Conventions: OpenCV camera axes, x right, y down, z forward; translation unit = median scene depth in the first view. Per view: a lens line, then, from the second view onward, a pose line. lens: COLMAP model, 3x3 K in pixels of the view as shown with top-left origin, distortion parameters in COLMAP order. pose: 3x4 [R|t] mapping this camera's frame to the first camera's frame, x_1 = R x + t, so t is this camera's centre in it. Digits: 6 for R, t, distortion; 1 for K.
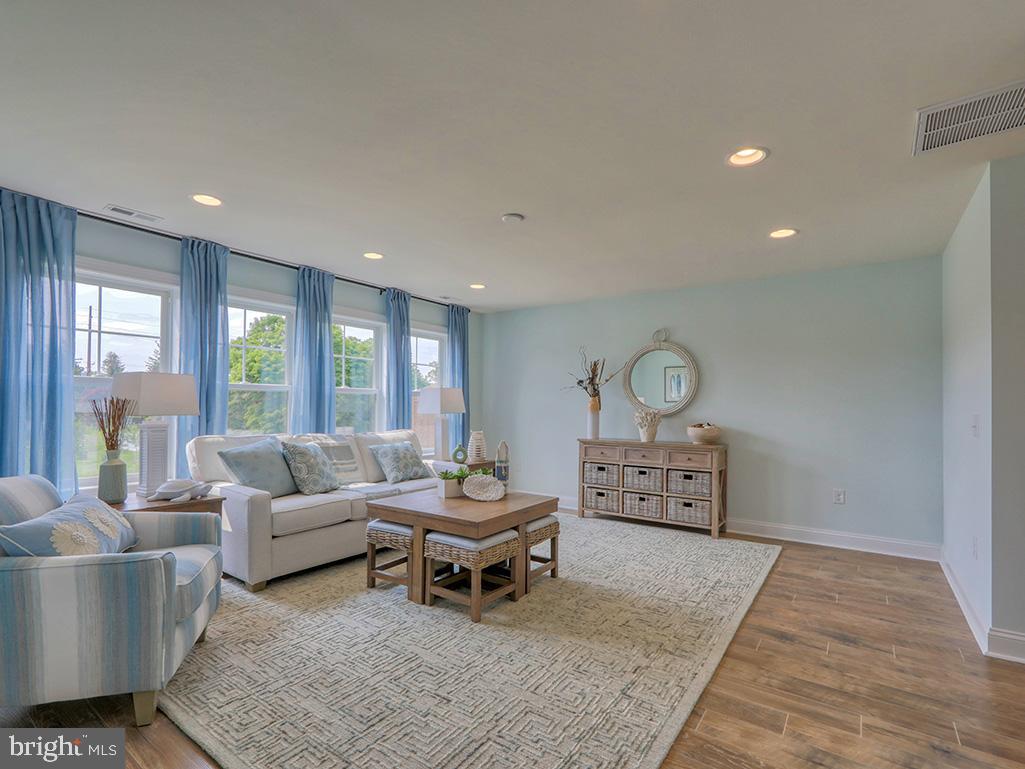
lens RADIAL K [[474.0, 0, 514.4], [0, 474.0, 403.7], [0, 0, 1]] dist [-0.016871, 0.000338]
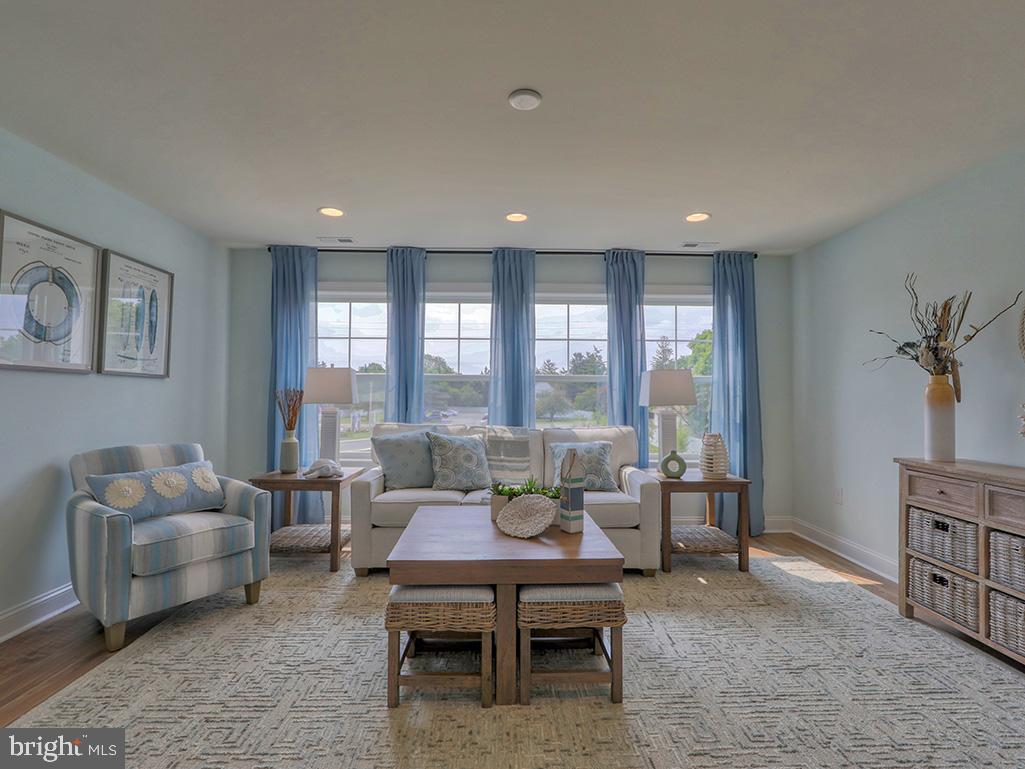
lens RADIAL K [[499.0, 0, 512.5], [0, 499.0, 384.5], [0, 0, 1]] dist [-0.019425, 0.001542]
pose [[0.611302, -0.026928, -0.790939, 0.311050], [0.002392, 0.999479, -0.032179, 0.011759], [0.791394, 0.017779, 0.611048, 0.360925]]
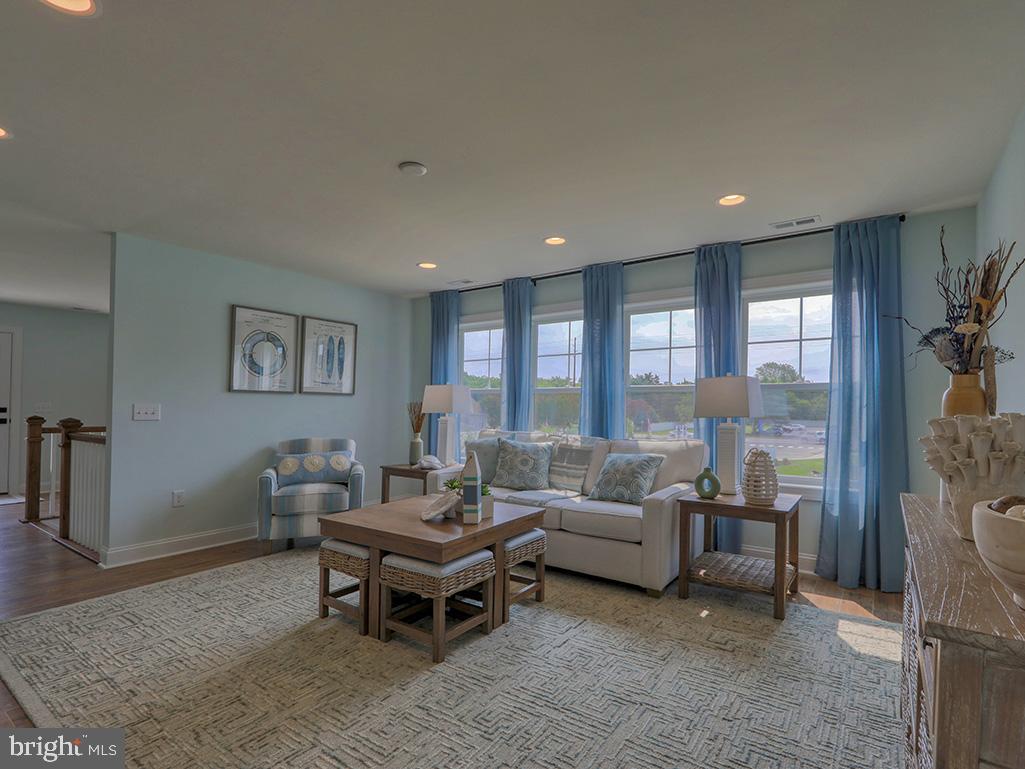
lens RADIAL K [[494.6, 0, 513.2], [0, 494.6, 408.3], [0, 0, 1]] dist [0.001720, 0.000169]
pose [[0.033967, -0.000578, -0.999423, 0.515951], [-0.001757, 0.999998, -0.000638, 0.006558], [0.999421, 0.001778, 0.033966, 0.707747]]
